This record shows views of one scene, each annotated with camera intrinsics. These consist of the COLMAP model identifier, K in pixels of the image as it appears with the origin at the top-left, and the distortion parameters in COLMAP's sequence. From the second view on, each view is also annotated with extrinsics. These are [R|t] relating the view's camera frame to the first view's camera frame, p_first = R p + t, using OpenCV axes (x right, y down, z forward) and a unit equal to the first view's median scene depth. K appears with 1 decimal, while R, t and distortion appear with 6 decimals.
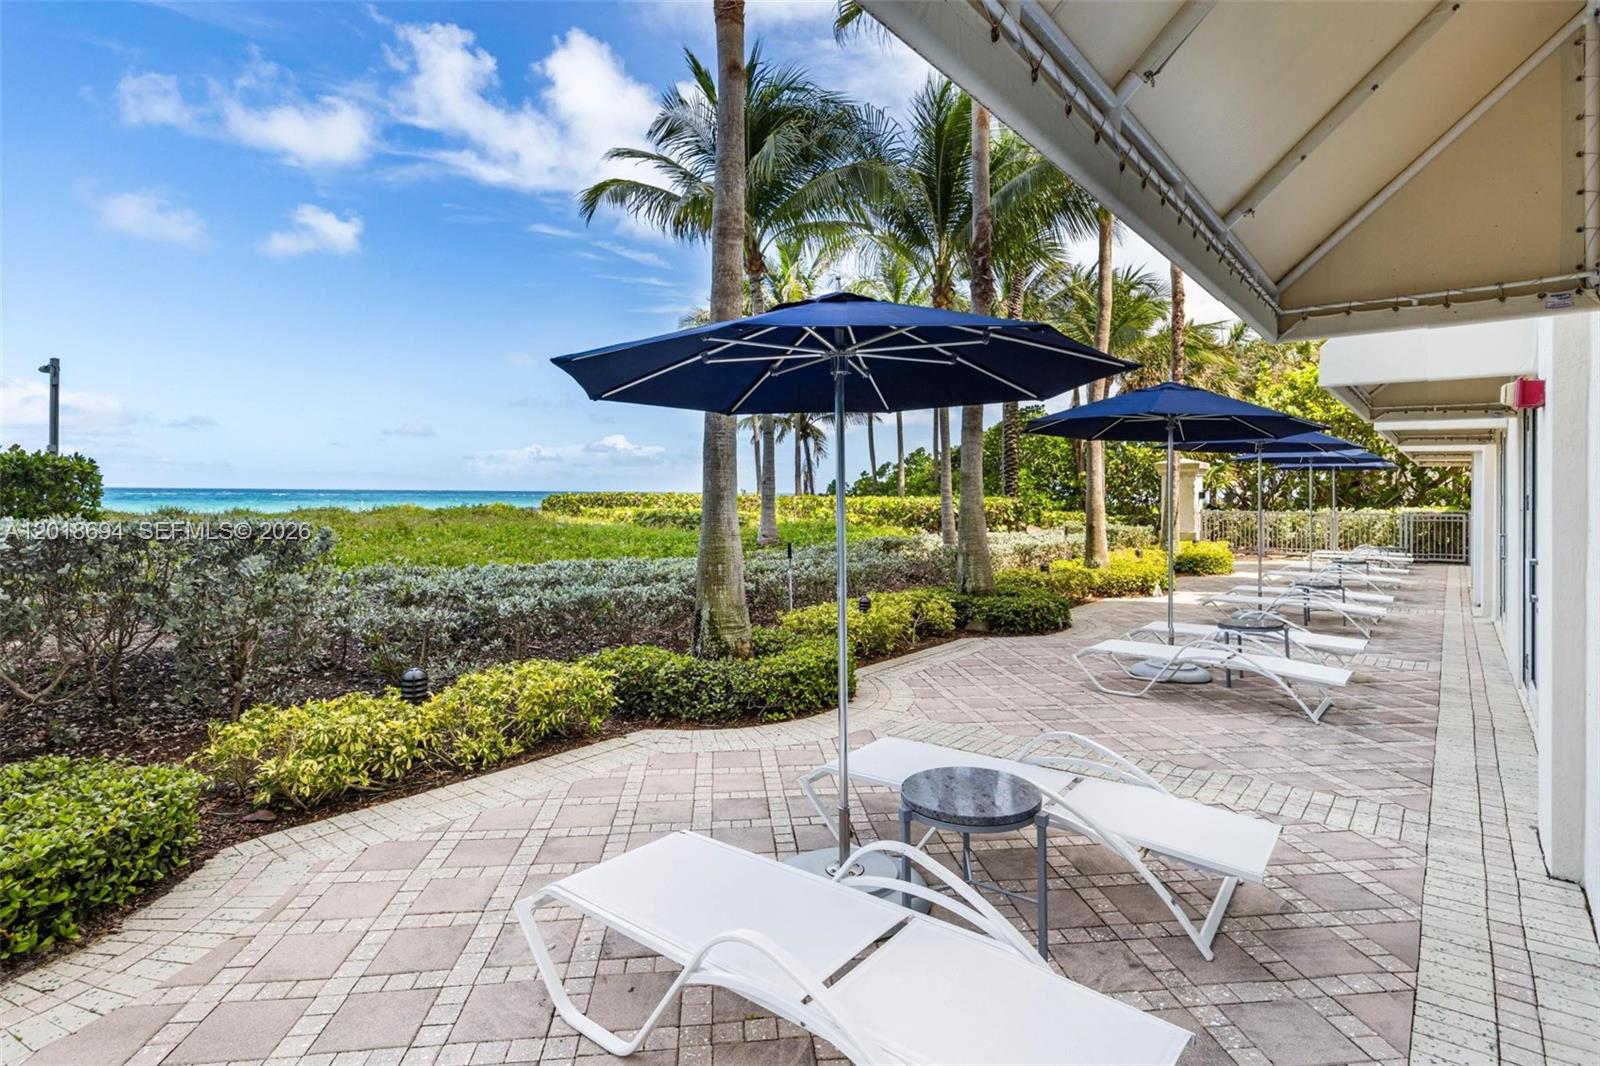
lens RADIAL K [[807.8, 0, 800.6], [0, 807.8, 493.8], [0, 0, 1]] dist [-0.003119, 0.001291]
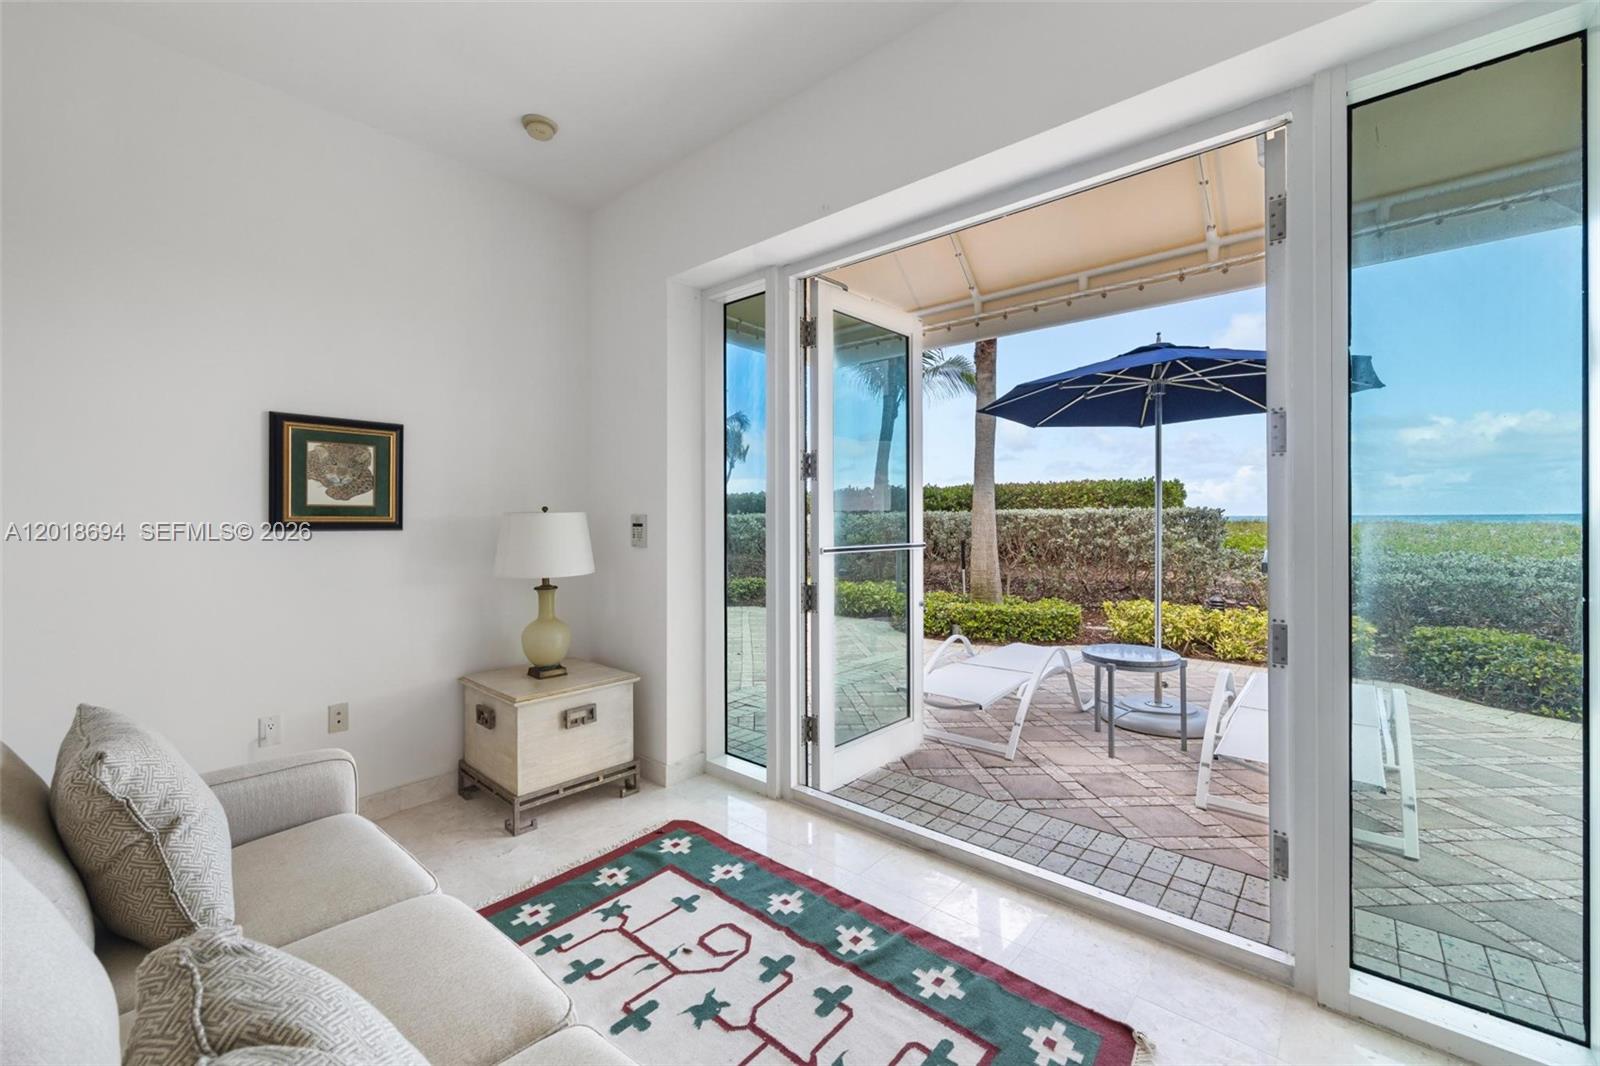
lens RADIAL K [[656.3, 0, 778.1], [0, 656.3, 518.7], [0, 0, 1]] dist [-0.000818, 0.000675]
pose [[-0.060240, -0.007036, -0.998159, 0.679373], [0.003149, 0.999969, -0.007239, 0.051281], [0.998179, -0.003579, -0.060216, 0.144616]]
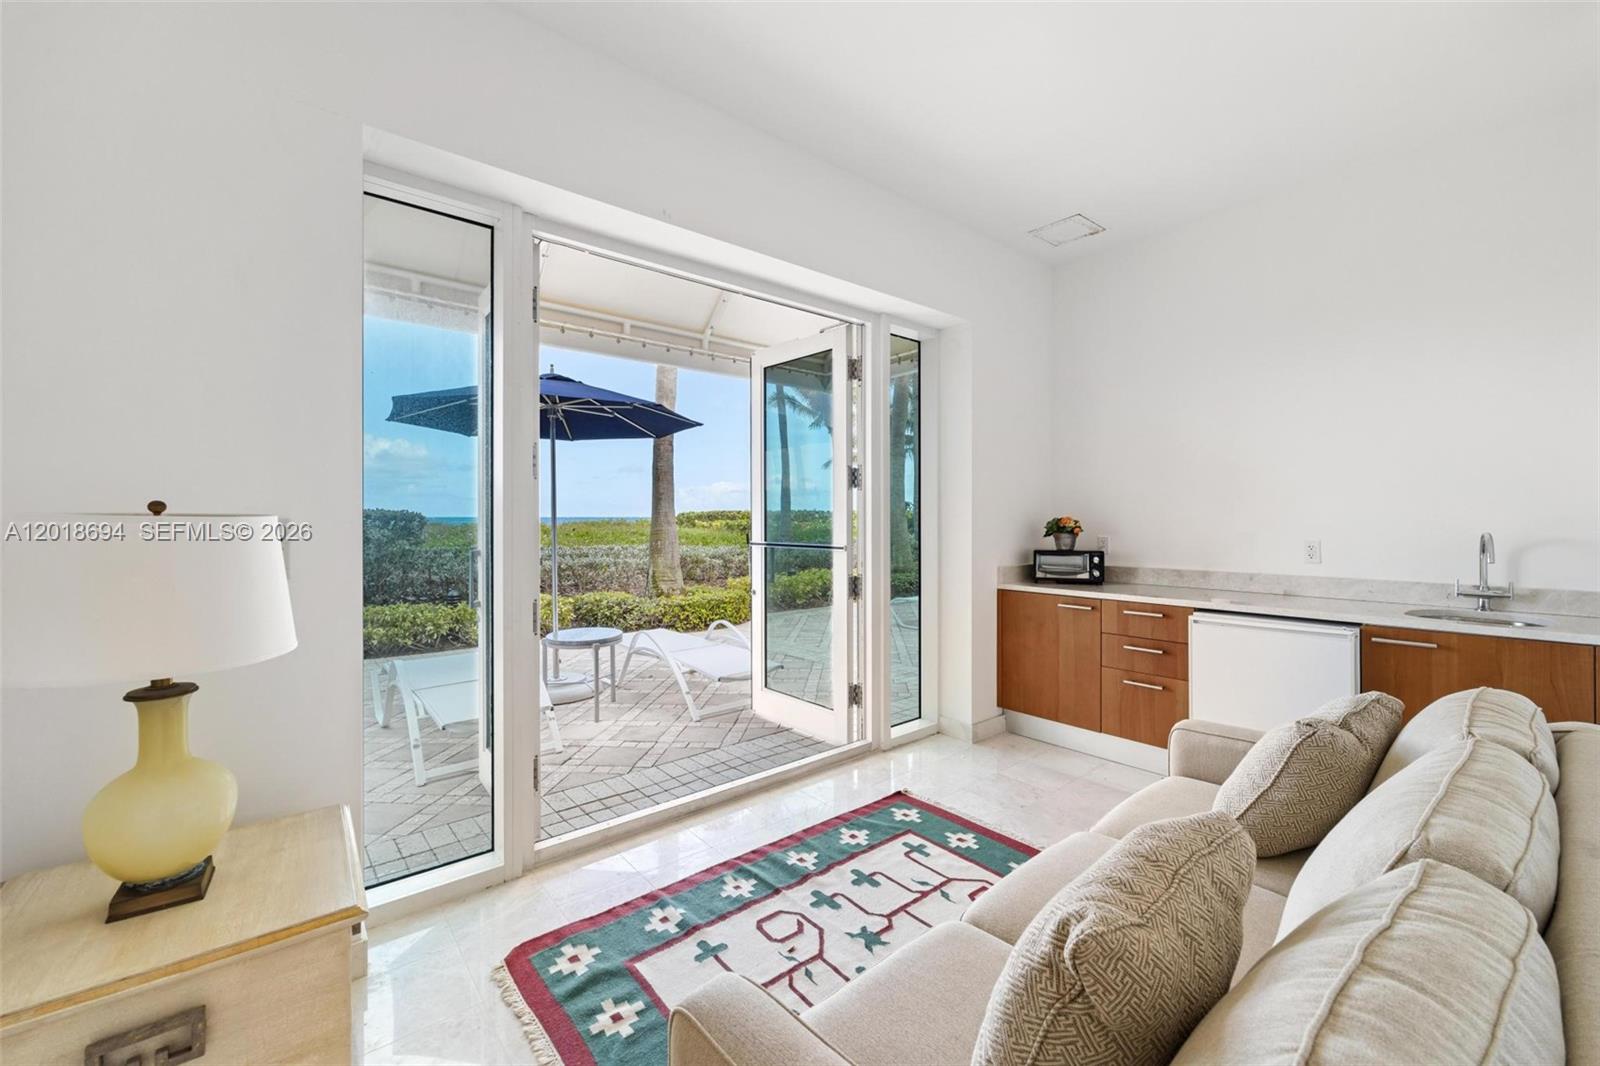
lens RADIAL K [[656.3, 0, 806.6], [0, 656.3, 522.5], [0, 0, 1]] dist [-0.000818, 0.000675]
pose [[0.981324, -0.008761, -0.192164, 0.441994], [0.010133, 0.999930, 0.006156, 0.045943], [0.192097, -0.007988, 0.981343, -0.222637]]
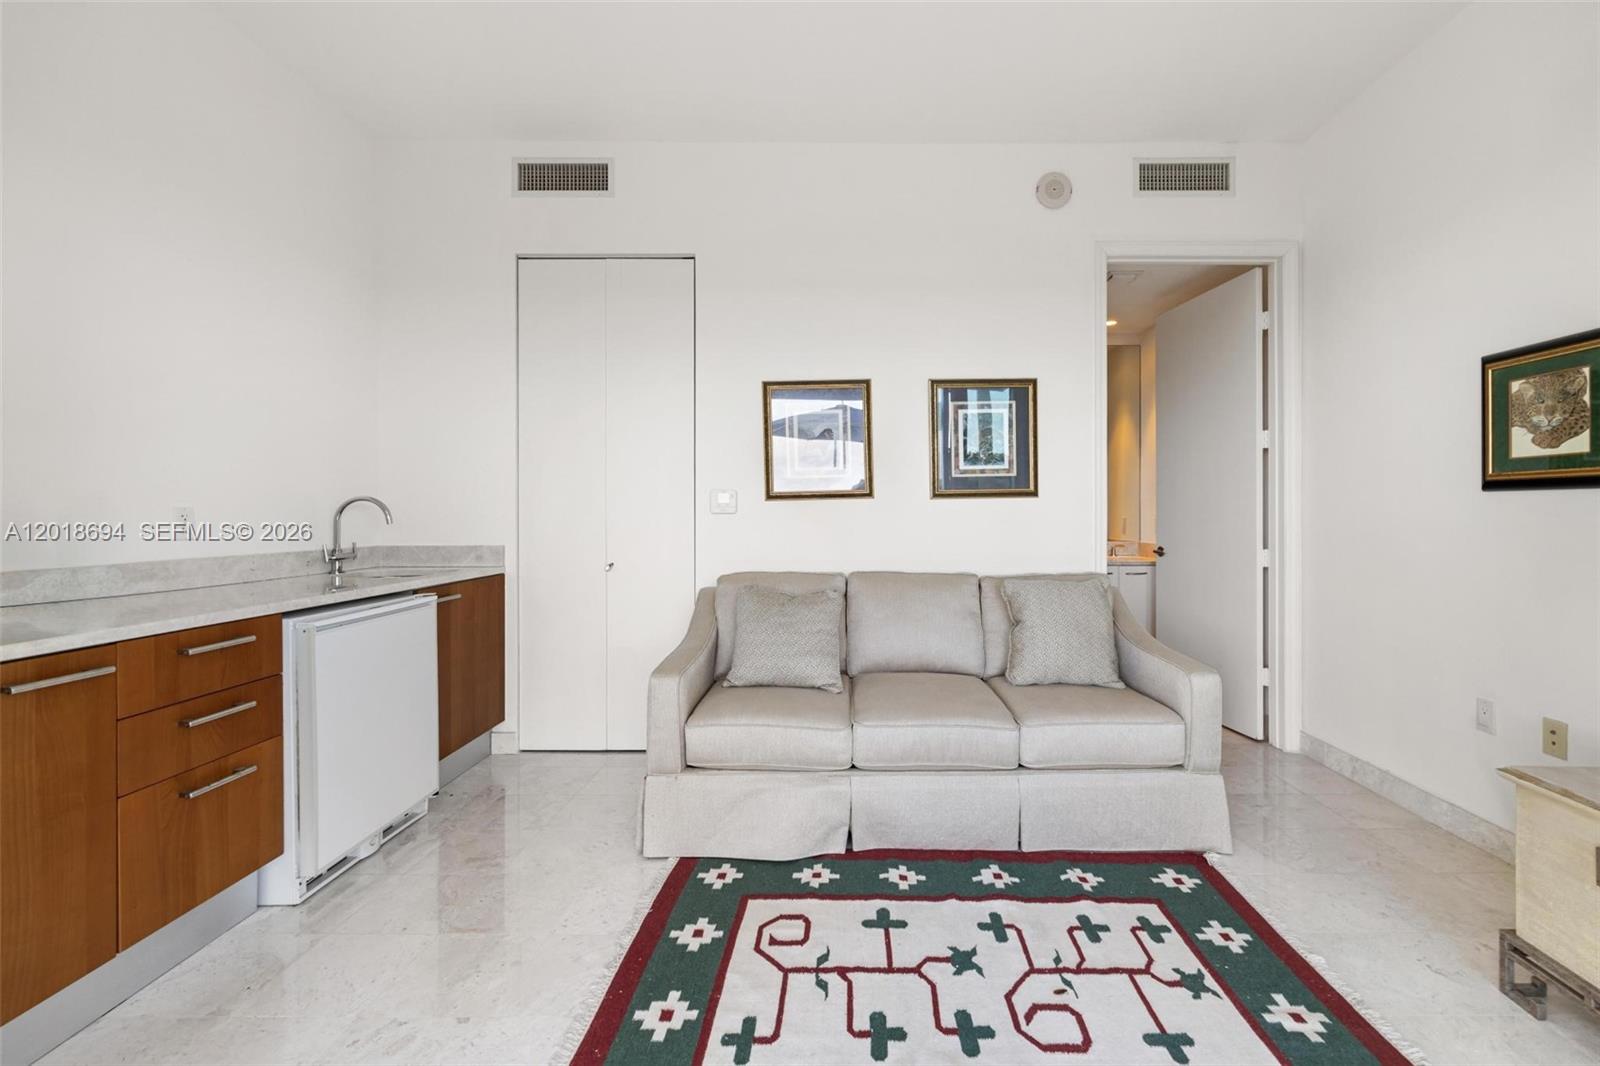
lens RADIAL K [[656.3, 0, 859.6], [0, 656.3, 509.4], [0, 0, 1]] dist [-0.000818, 0.000675]
pose [[-0.635513, -0.003227, 0.772083, 0.227418], [-0.004602, 0.999989, 0.000392, 0.066845], [-0.772076, -0.003304, -0.635522, 0.303539]]
